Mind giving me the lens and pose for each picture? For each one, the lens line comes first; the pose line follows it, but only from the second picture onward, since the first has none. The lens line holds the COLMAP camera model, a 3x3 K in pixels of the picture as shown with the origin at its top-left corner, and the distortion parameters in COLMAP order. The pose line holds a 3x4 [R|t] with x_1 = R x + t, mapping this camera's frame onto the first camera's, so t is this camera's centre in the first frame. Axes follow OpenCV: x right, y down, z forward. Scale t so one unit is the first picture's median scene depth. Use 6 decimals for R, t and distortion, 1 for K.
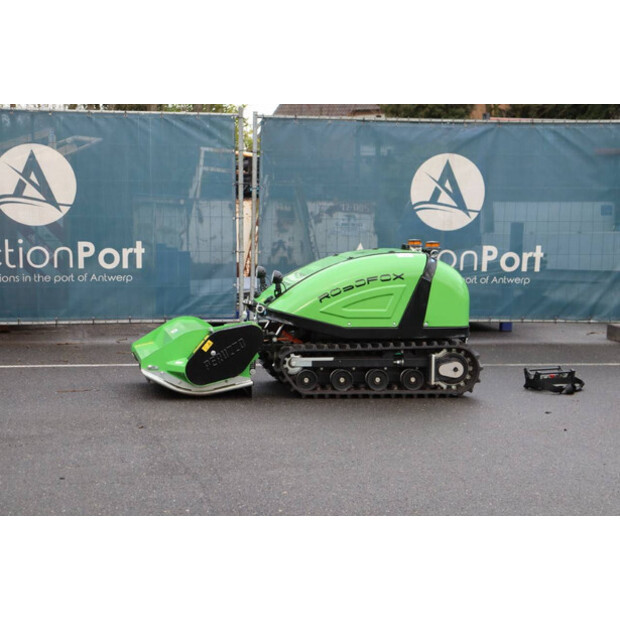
lens RADIAL K [[1387.3, 0, 310.0], [0, 1387.3, 310.0], [0, 0, 1]] dist [0.417251, 0.323176]
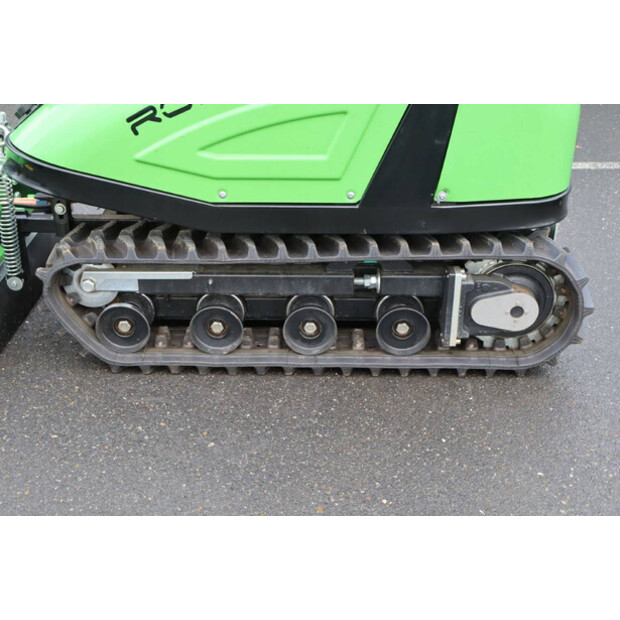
lens RADIAL K [[908.6, 0, 310.0], [0, 908.6, 310.0], [0, 0, 1]] dist [0.050142, 0.069231]
pose [[0.982789, 0.068489, -0.171565, 0.091814], [-0.002110, 0.932833, 0.360303, -0.046267], [0.184719, -0.353740, 0.916923, 0.765450]]
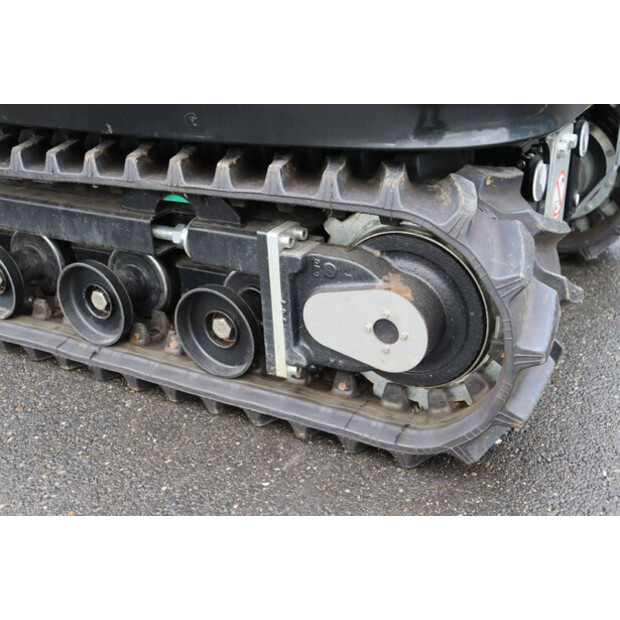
lens RADIAL K [[773.1, 0, 310.0], [0, 773.1, 310.0], [0, 0, 1]] dist [0.008691, 0.011492]
pose [[0.765591, 0.220842, -0.604235, 0.156561], [-0.000243, 0.939332, 0.343009, 0.006339], [0.643328, -0.262458, 0.719198, 0.924930]]
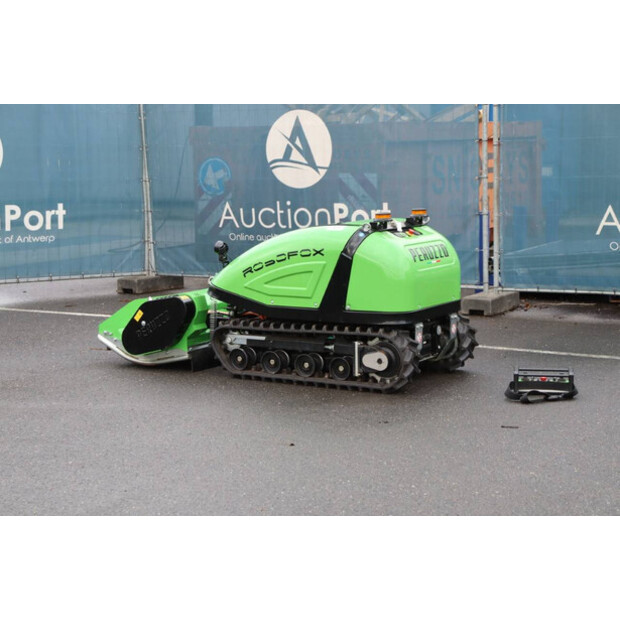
lens RADIAL K [[1279.6, 0, 310.0], [0, 1279.6, 310.0], [0, 0, 1]] dist [0.349195, 0.051158]
pose [[0.758122, 0.063077, -0.649054, 0.587649], [-0.032011, 0.997711, 0.059570, -0.035224], [0.651326, -0.024384, 0.758406, 0.369190]]
